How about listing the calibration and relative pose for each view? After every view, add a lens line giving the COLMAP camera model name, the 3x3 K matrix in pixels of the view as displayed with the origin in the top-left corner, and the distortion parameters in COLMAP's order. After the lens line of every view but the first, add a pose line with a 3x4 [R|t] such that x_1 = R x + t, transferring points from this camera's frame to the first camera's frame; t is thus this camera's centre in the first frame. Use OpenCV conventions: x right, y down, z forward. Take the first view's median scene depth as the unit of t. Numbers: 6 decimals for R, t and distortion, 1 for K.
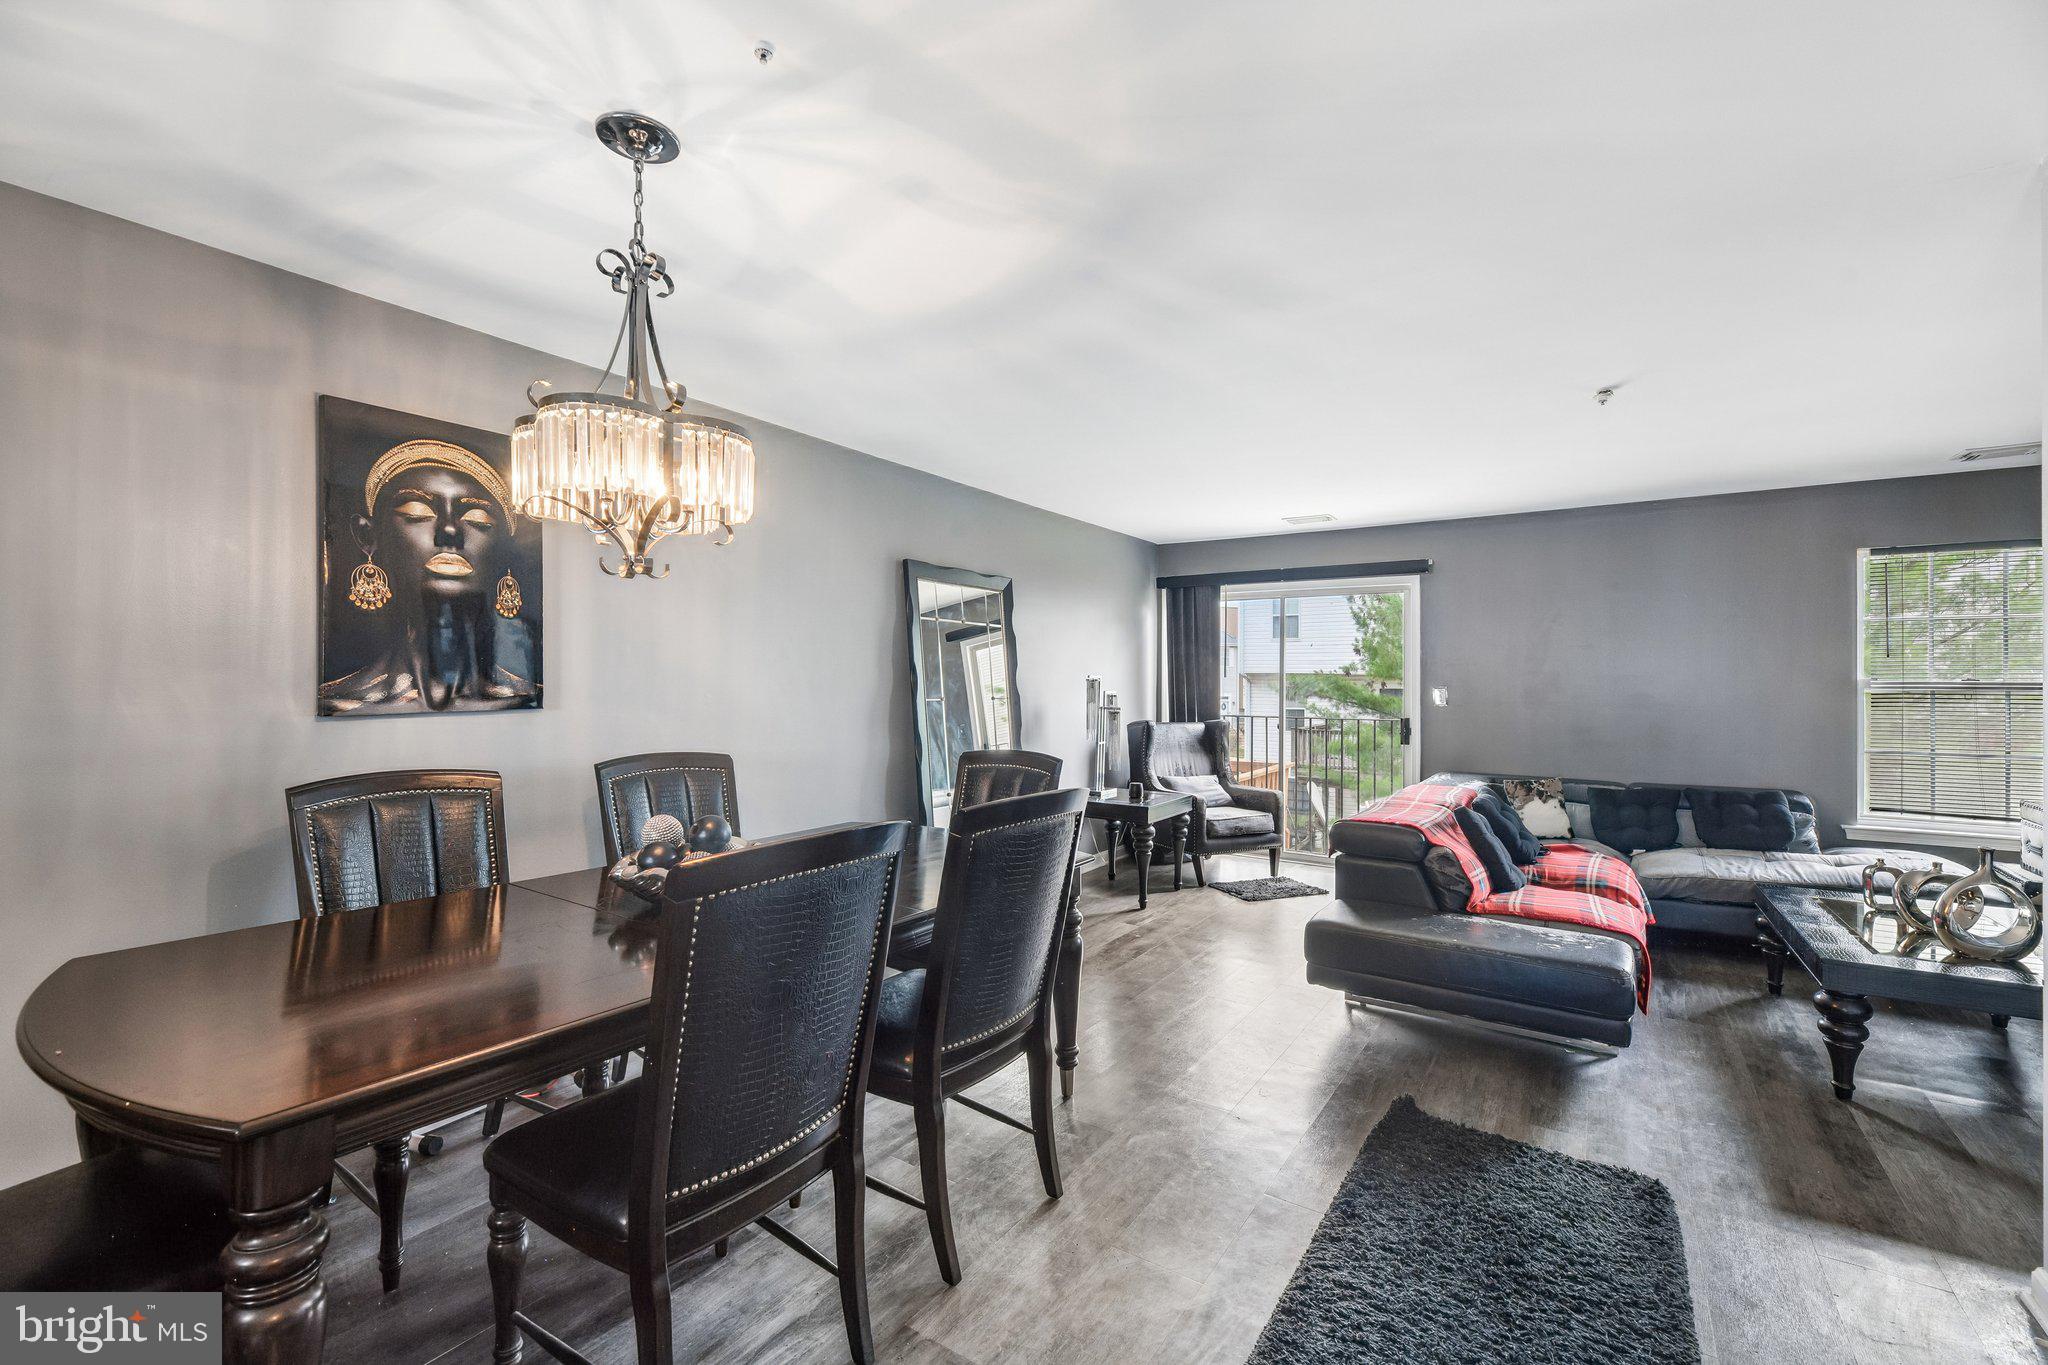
lens RADIAL K [[846.4, 0, 1035.5], [0, 846.4, 676.1], [0, 0, 1]] dist [0.001061, -0.004548]
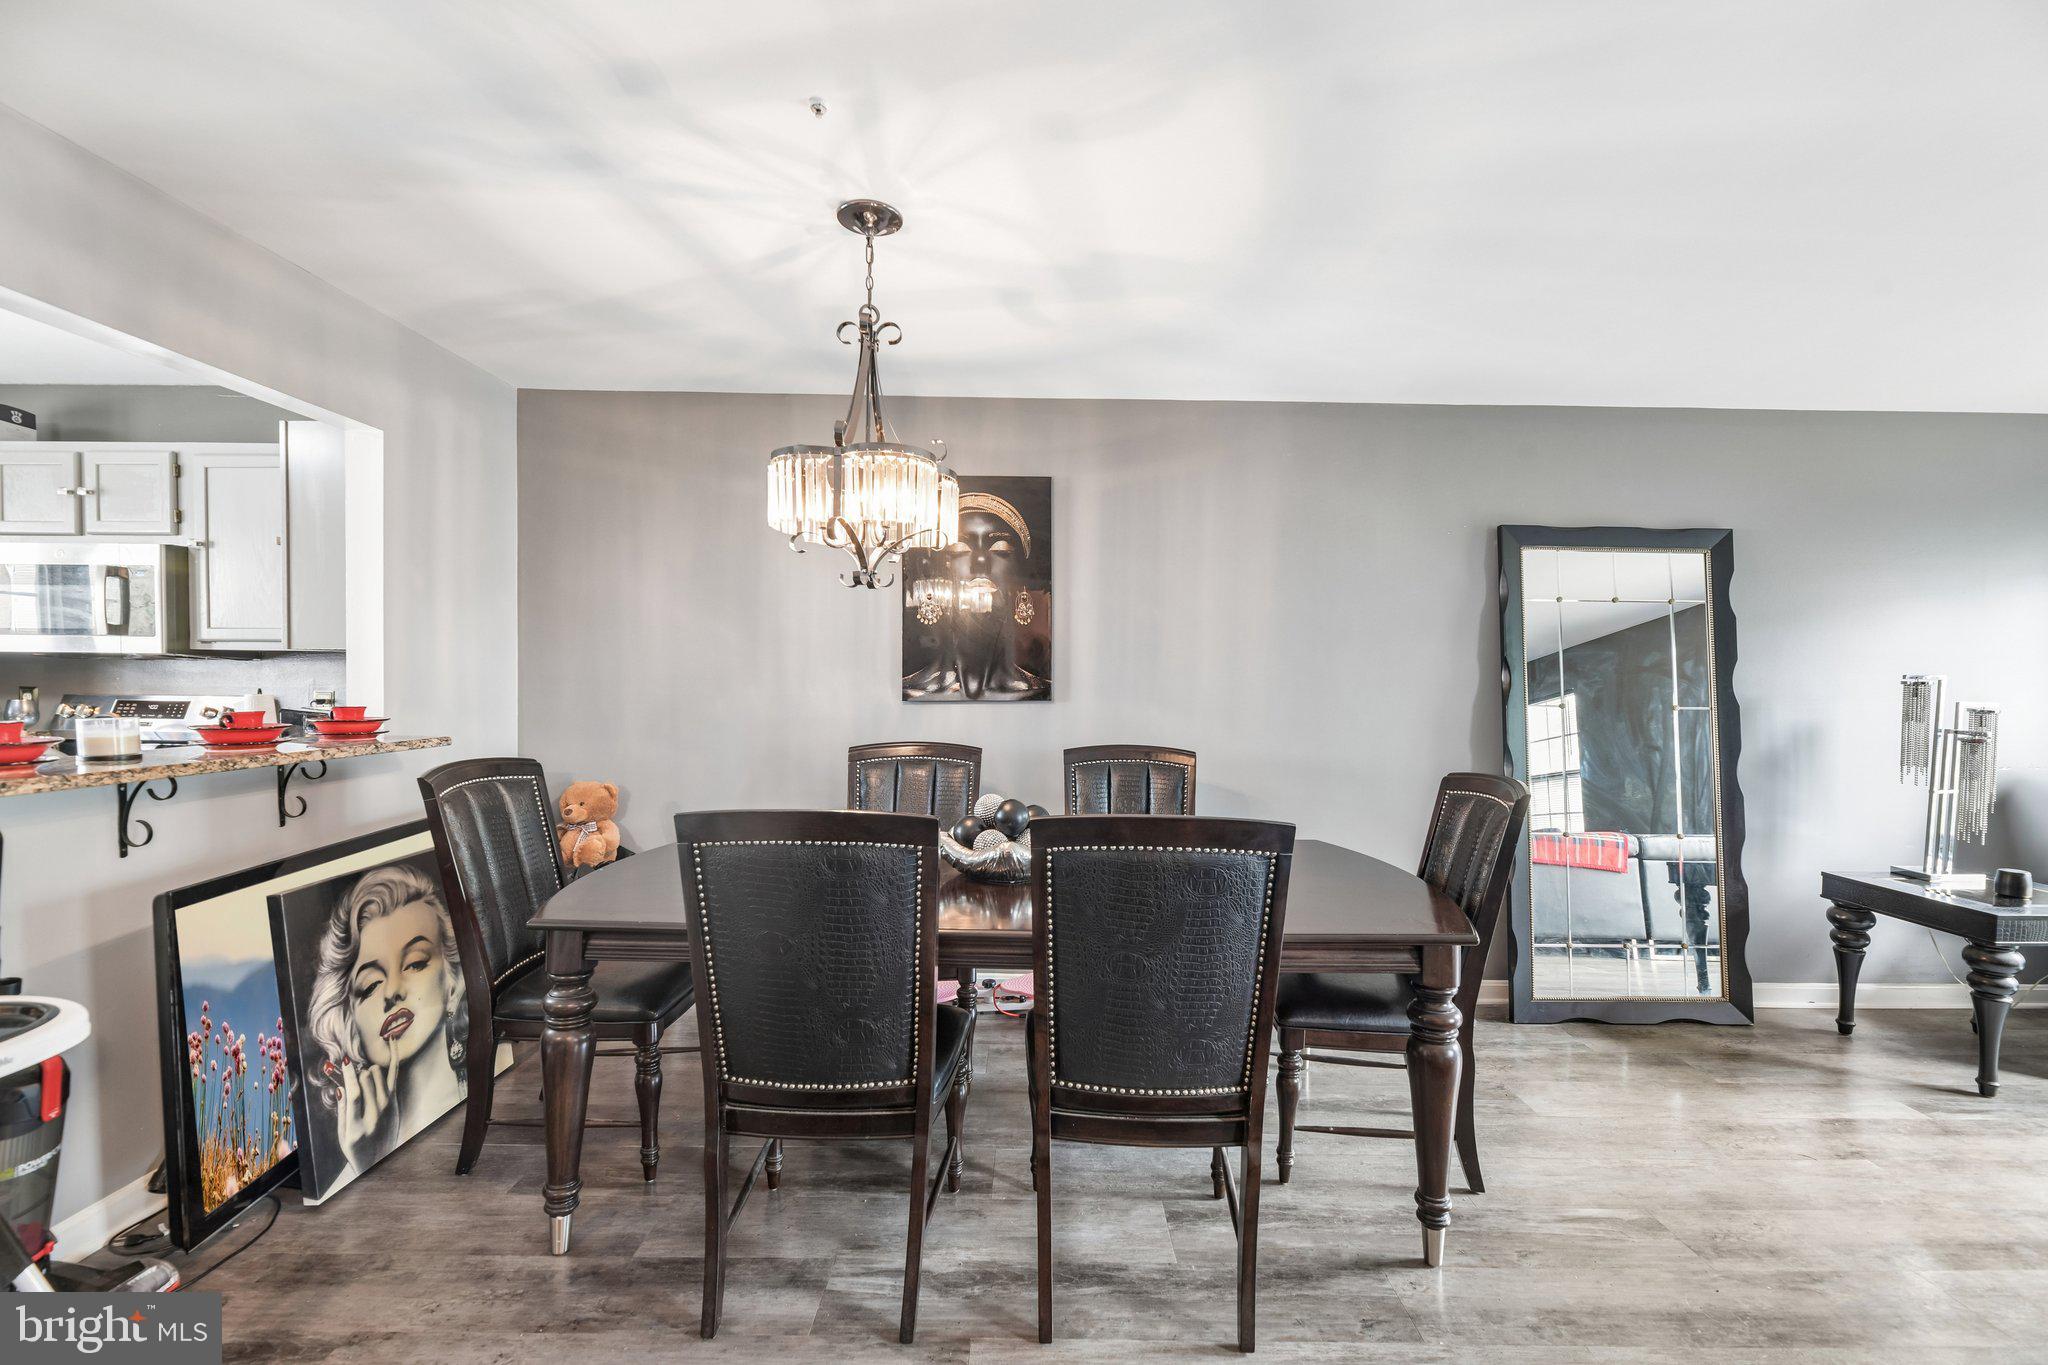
lens RADIAL K [[858.4, 0, 1038.9], [0, 858.4, 699.6], [0, 0, 1]] dist [-0.000253, -0.005102]
pose [[0.558672, 0.022378, -0.829087, 0.268514], [-0.003780, 0.999694, 0.024436, 0.004927], [0.829380, -0.010518, 0.558586, 0.203213]]
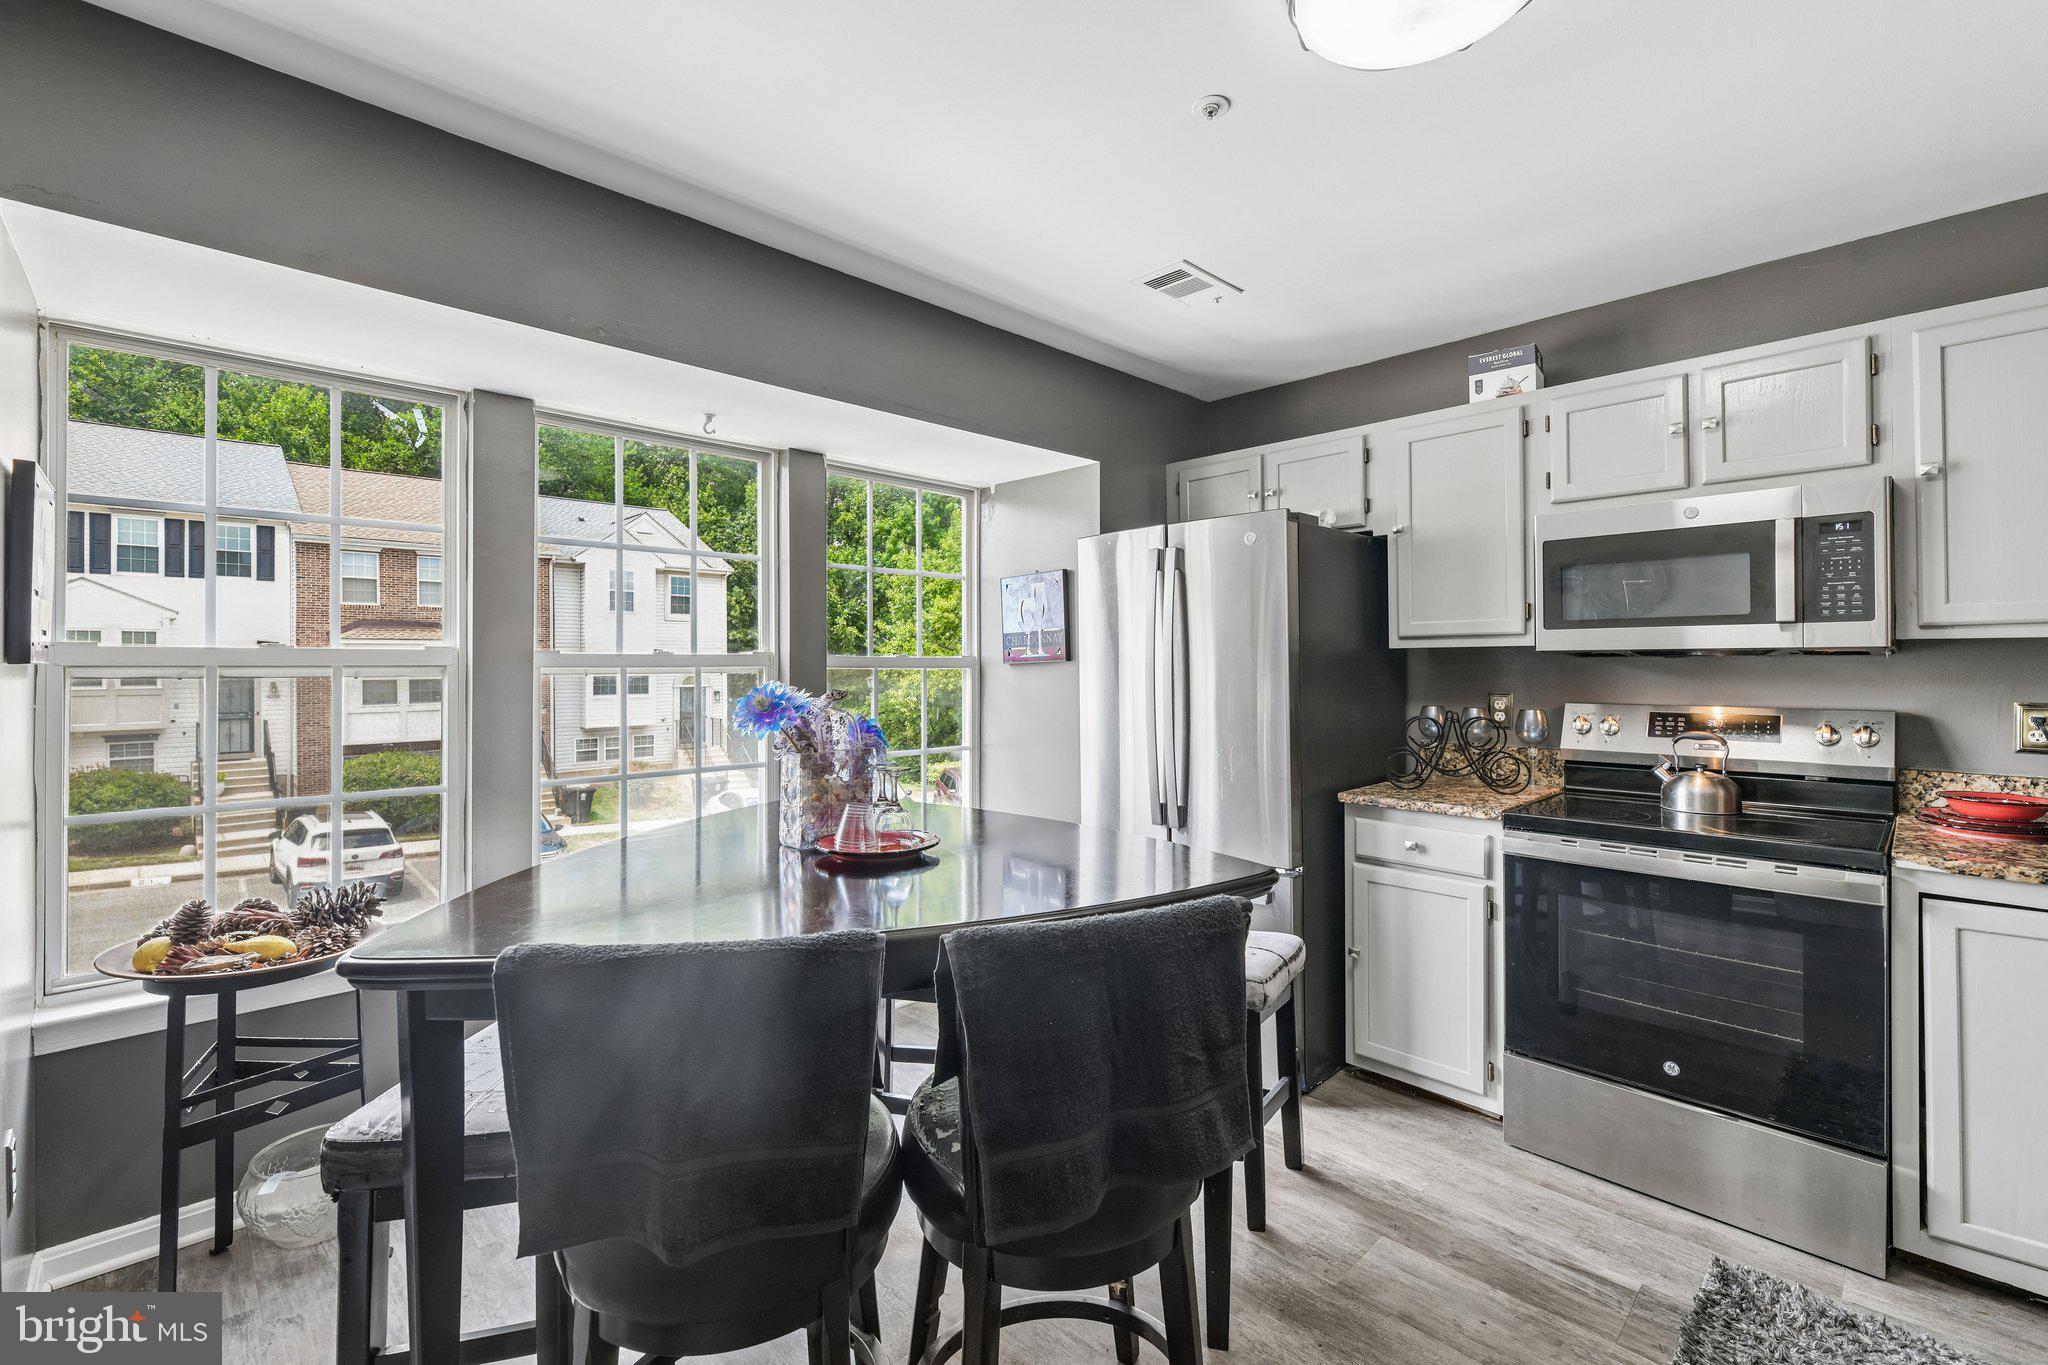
lens RADIAL K [[880.7, 0, 1036.0], [0, 880.7, 662.1], [0, 0, 1]] dist [-0.006823, -0.000371]
pose [[-0.202131, -0.004034, -0.979350, -0.175948], [0.010918, 0.999920, -0.006372, -0.006834], [0.979298, -0.011980, -0.202071, -0.347705]]
